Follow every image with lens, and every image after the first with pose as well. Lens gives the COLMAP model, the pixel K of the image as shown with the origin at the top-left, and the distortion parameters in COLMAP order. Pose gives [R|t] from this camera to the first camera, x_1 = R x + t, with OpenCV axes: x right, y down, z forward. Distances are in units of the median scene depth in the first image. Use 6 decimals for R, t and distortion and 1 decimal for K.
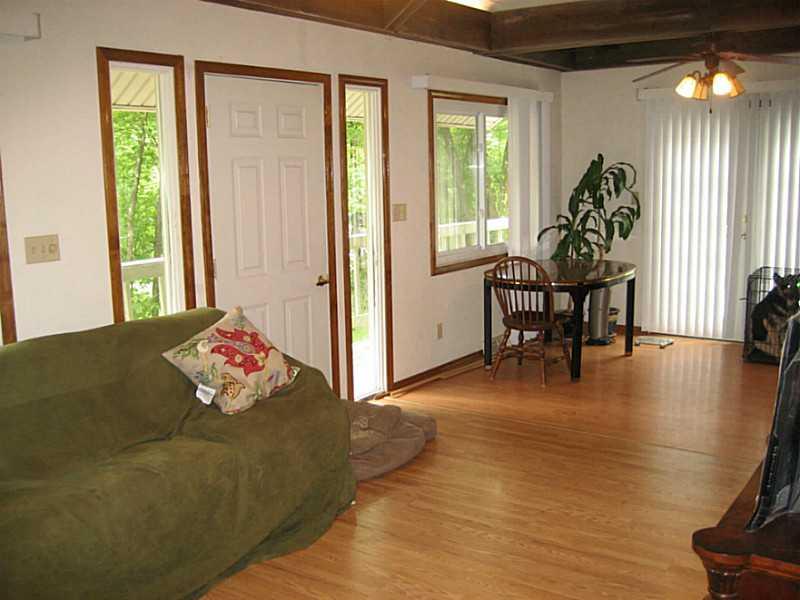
lens RADIAL K [[825.9, 0, 400.0], [0, 825.9, 300.0], [0, 0, 1]] dist [-0.151483, 0.187241]
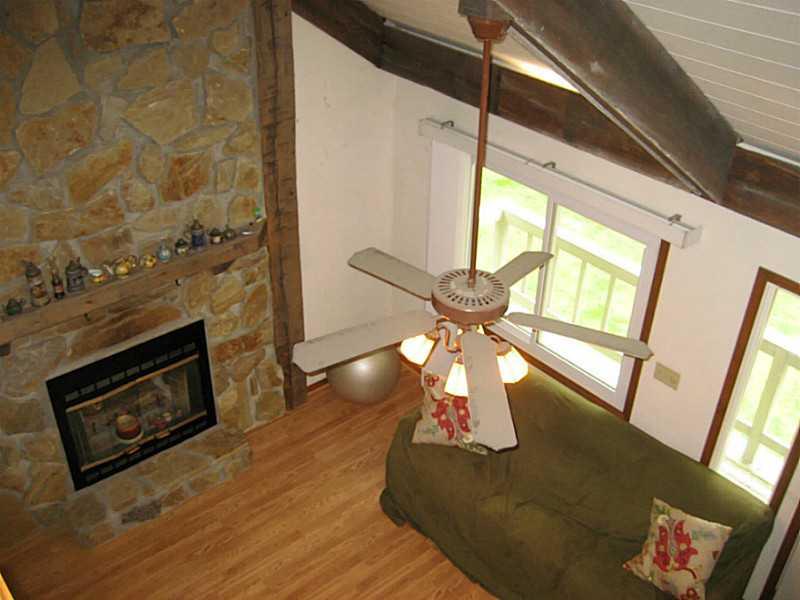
lens RADIAL K [[825.9, 0, 400.0], [0, 825.9, 300.0], [0, 0, 1]] dist [-0.151483, 0.187241]
pose [[-0.236842, 0.539862, -0.807747, 0.623916], [-0.168312, 0.796030, 0.581383, -0.807134], [0.956858, 0.273649, -0.097668, 0.636123]]
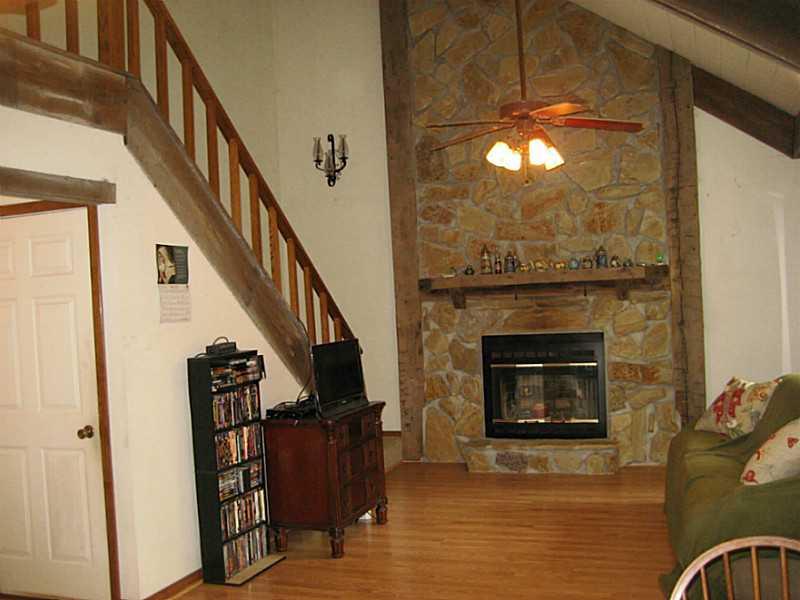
lens RADIAL K [[825.9, 0, 400.0], [0, 825.9, 300.0], [0, 0, 1]] dist [-0.151483, 0.187241]
pose [[-0.963467, 0.071987, -0.257971, 0.483886], [0.030632, 0.986498, 0.160881, -0.286165], [0.266069, 0.147102, -0.952664, 1.777806]]
